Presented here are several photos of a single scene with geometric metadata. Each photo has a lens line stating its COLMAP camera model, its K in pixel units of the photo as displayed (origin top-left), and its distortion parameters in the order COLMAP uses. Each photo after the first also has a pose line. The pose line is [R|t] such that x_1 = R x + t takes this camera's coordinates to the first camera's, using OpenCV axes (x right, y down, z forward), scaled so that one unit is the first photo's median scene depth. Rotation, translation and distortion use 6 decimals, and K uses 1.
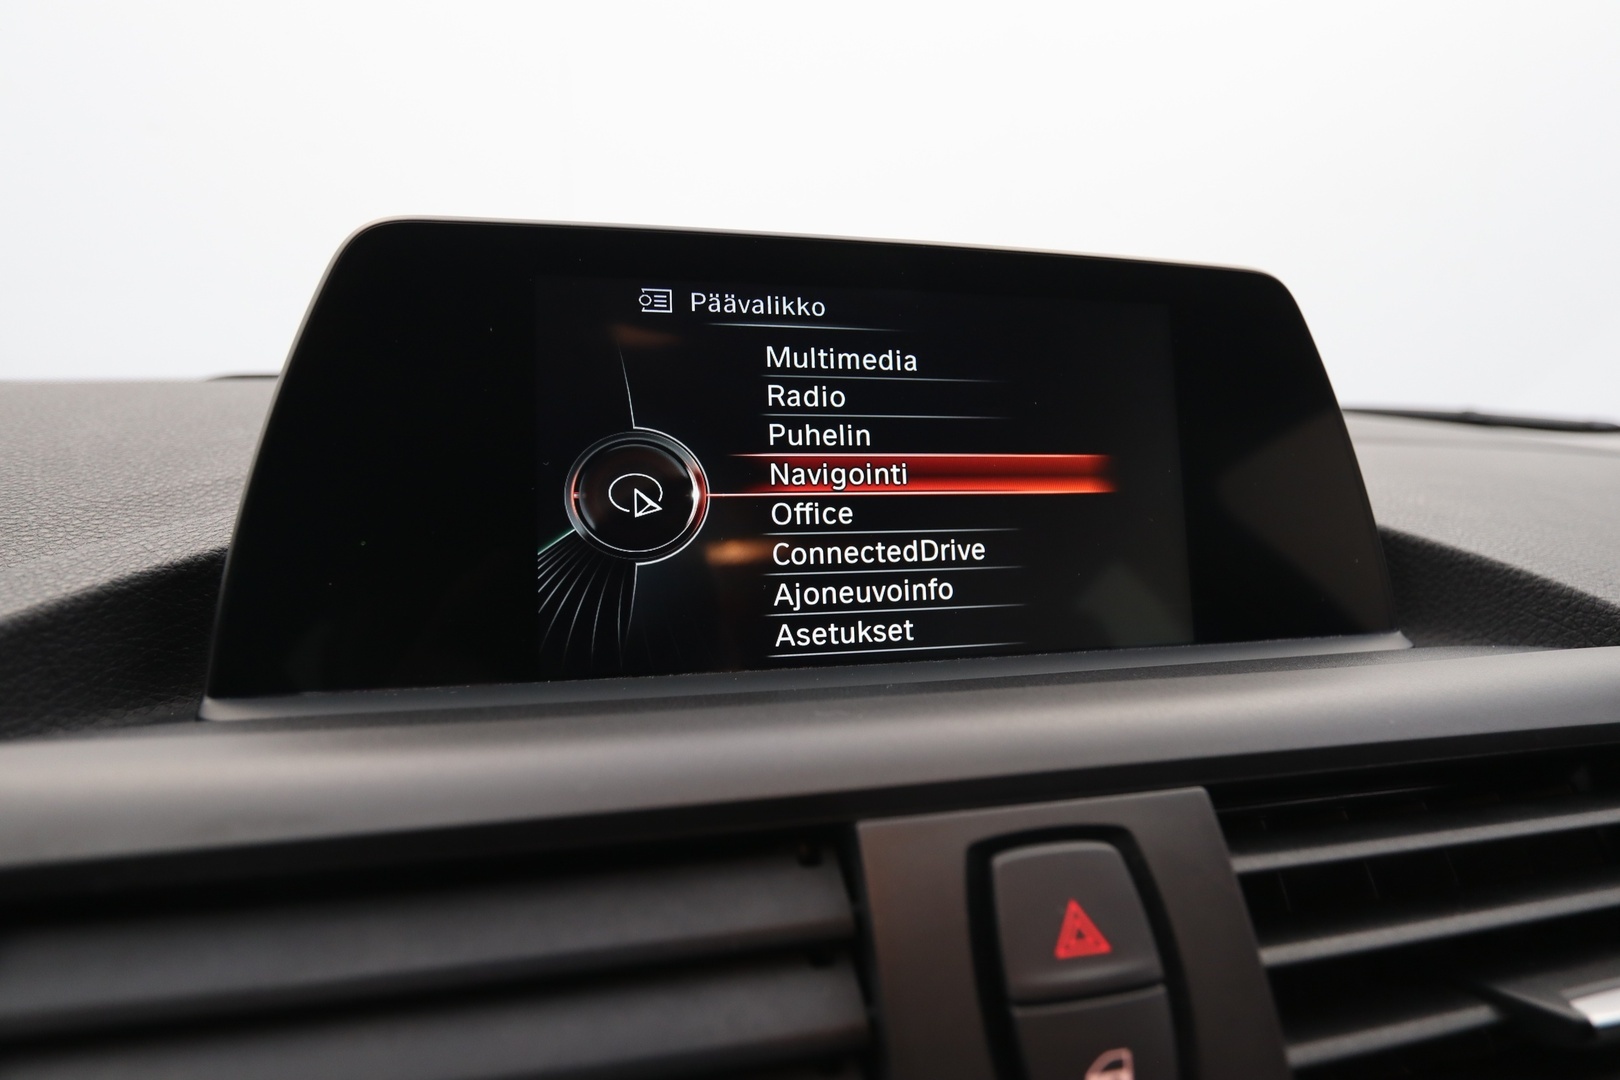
lens RADIAL K [[917.3, 0, 810.0], [0, 917.3, 540.0], [0, 0, 1]] dist [-0.022516, 0.001731]
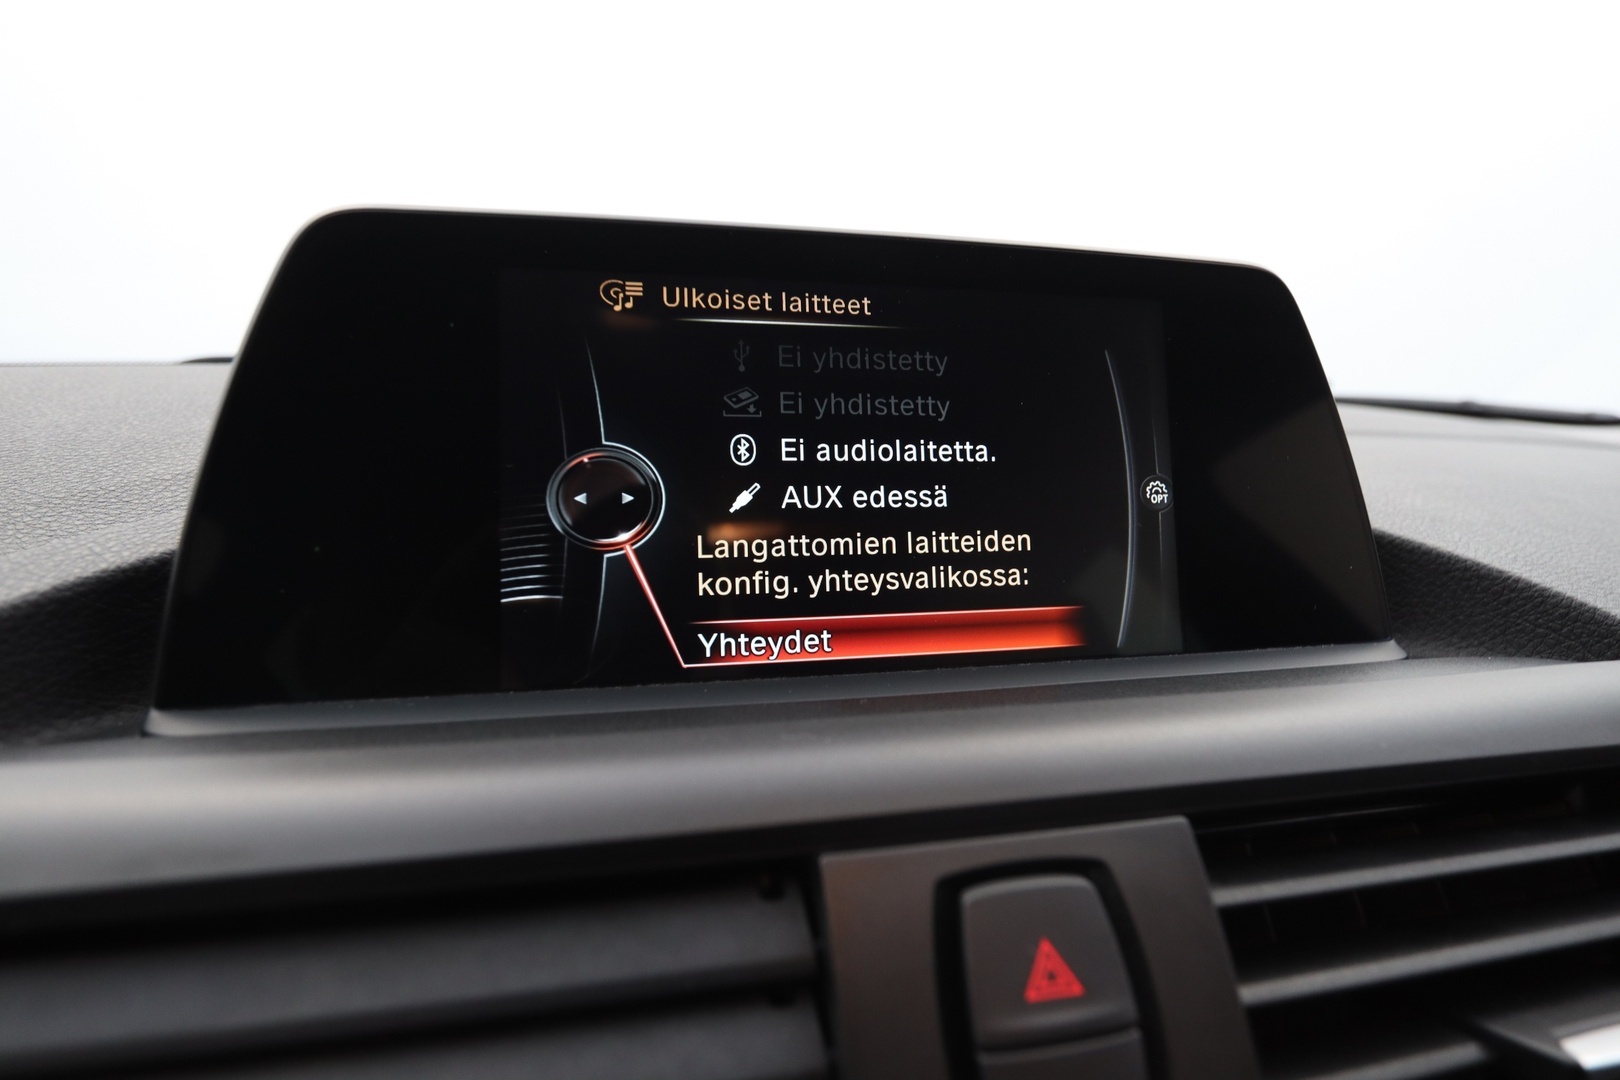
lens RADIAL K [[917.3, 0, 810.0], [0, 917.3, 540.0], [0, 0, 1]] dist [-0.022516, 0.001731]
pose [[0.999967, 0.007587, 0.002975, 0.026893], [-0.007655, 0.999695, 0.023464, -0.032942], [-0.002796, -0.023486, 0.999720, 0.041447]]
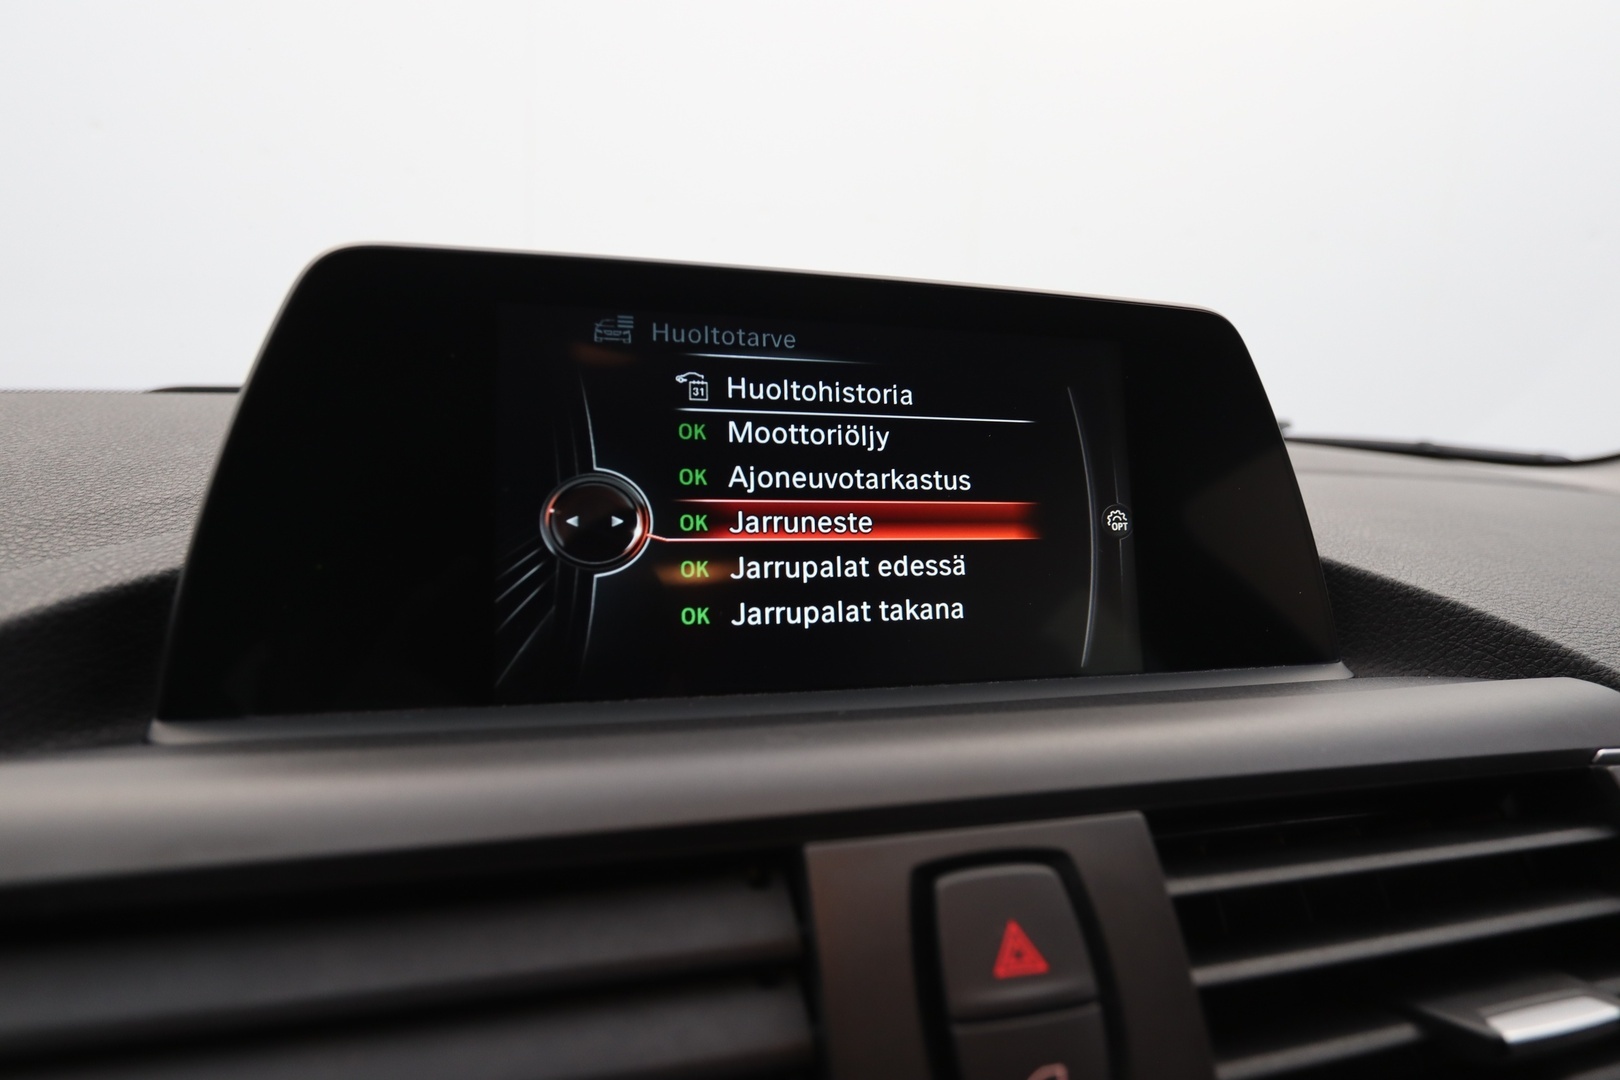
lens RADIAL K [[941.3, 0, 810.0], [0, 941.3, 540.0], [0, 0, 1]] dist [-0.018760, 0.001396]
pose [[0.999216, 0.012127, 0.037675, 0.009769], [-0.011295, 0.999689, -0.022232, -0.008928], [-0.037933, 0.021789, 0.999043, -0.048942]]
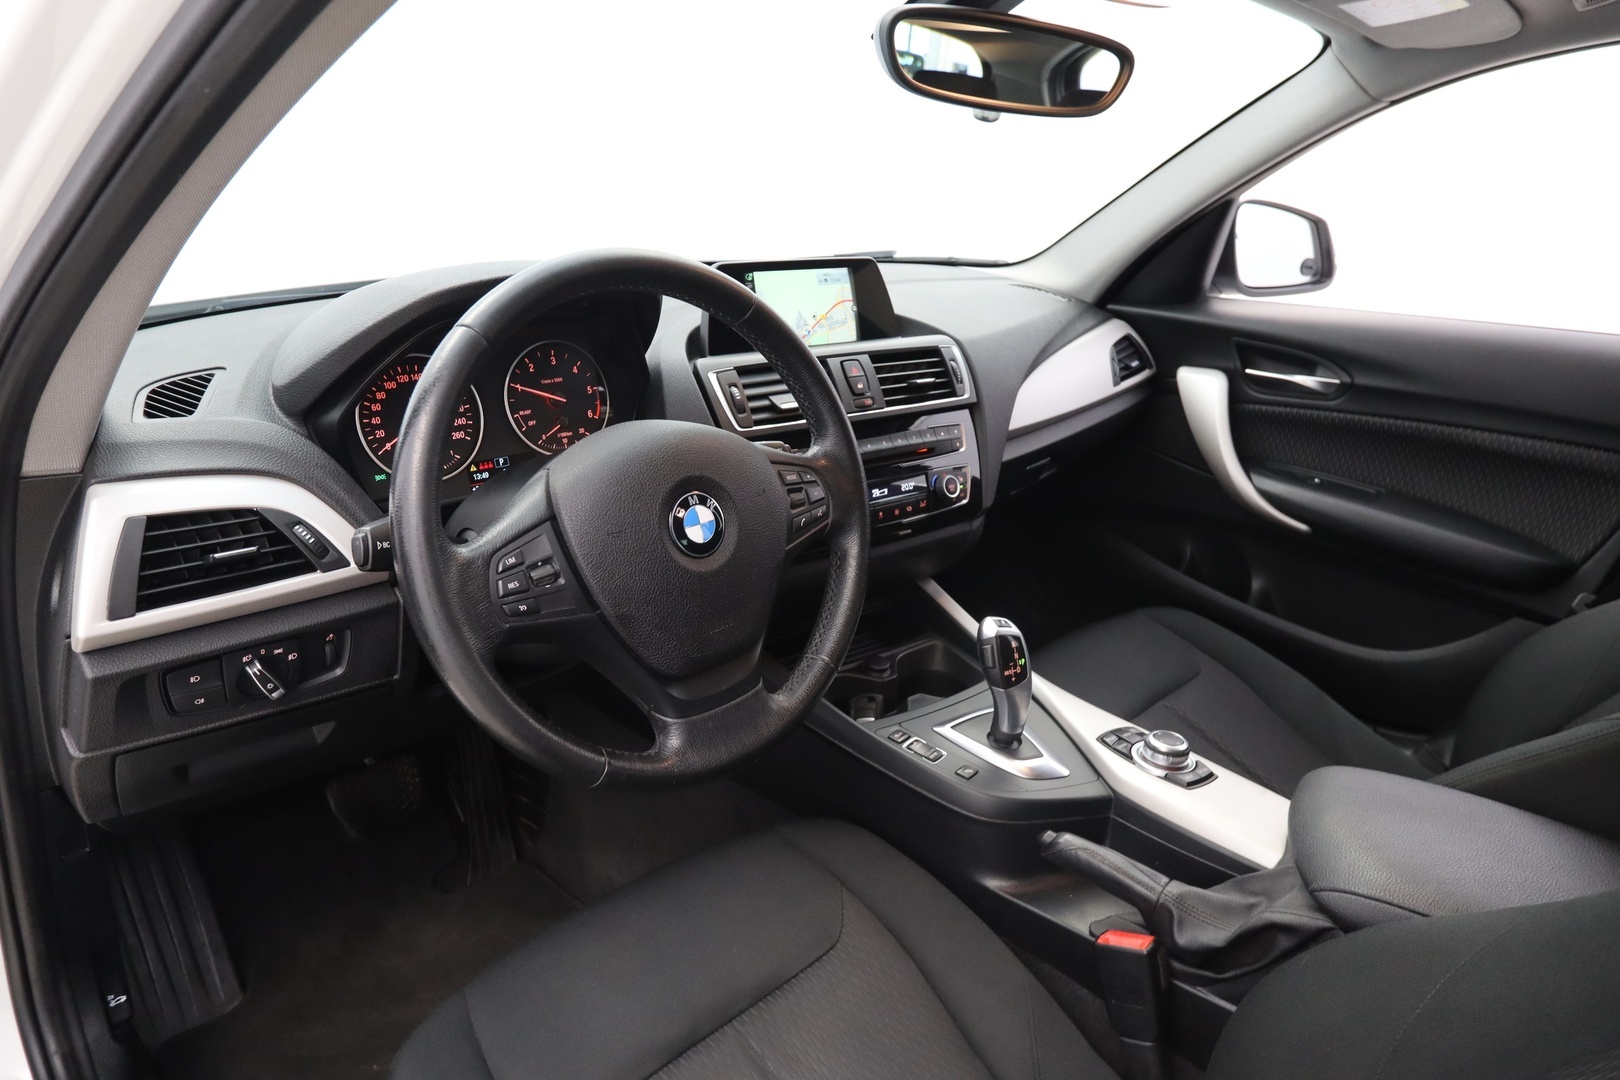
lens RADIAL K [[1038.2, 0, 810.0], [0, 1038.2, 540.0], [0, 0, 1]] dist [-0.007007, -0.000787]
pose [[0.913331, -0.090141, 0.397116, -2.625668], [-0.000304, 0.975041, 0.222023, -0.075692], [-0.407218, -0.202901, 0.890508, -4.958714]]
